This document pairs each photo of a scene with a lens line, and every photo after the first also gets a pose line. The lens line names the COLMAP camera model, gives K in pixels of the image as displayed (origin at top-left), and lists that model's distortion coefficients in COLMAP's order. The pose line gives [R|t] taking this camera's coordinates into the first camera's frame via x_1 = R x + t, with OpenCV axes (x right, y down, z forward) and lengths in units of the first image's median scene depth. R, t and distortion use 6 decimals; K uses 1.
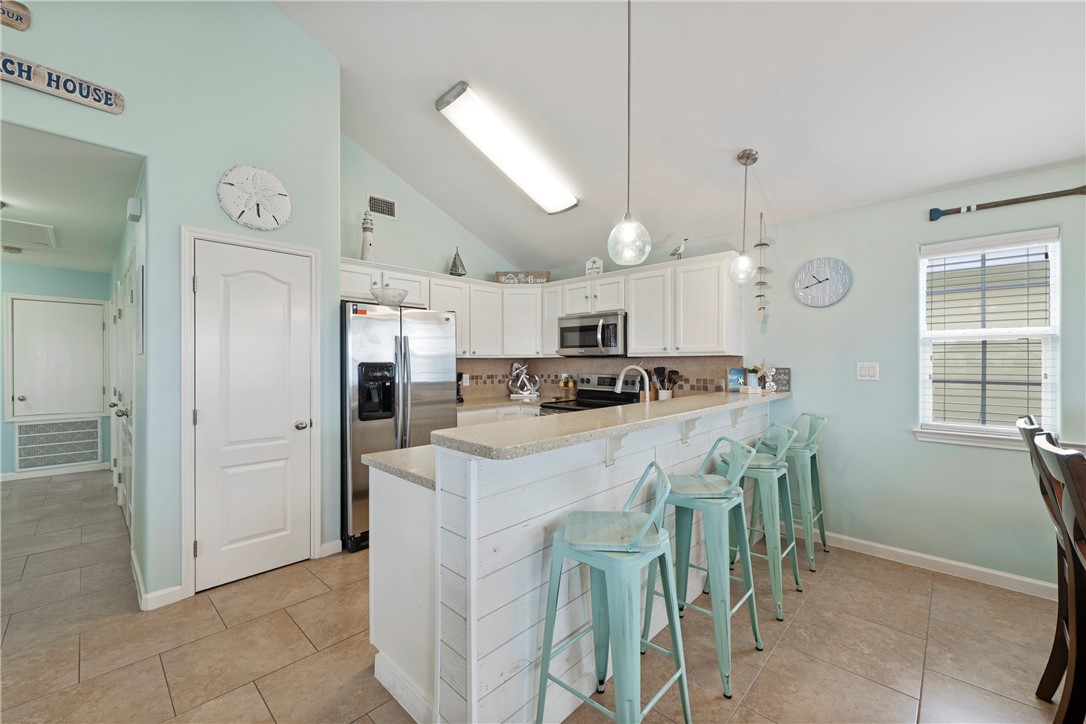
lens RADIAL K [[439.5, 0, 543.0], [0, 439.5, 362.0], [0, 0, 1]] dist [-0.000498, -0.000026]
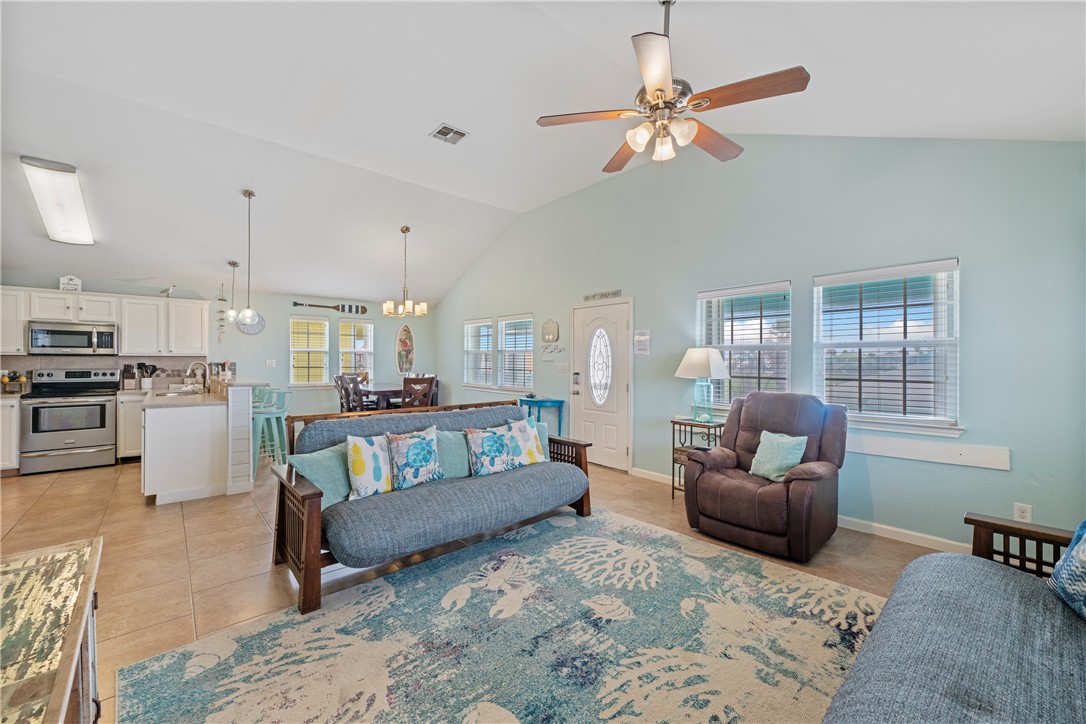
lens RADIAL K [[429.1, 0, 543.0], [0, 429.1, 362.0], [0, 0, 1]] dist [-0.000458, 0.000010]
pose [[0.100527, 0.000895, 0.994934, -1.051183], [-0.001077, 0.999999, -0.000790, 0.008819], [-0.994934, -0.000992, 0.100527, -0.509397]]
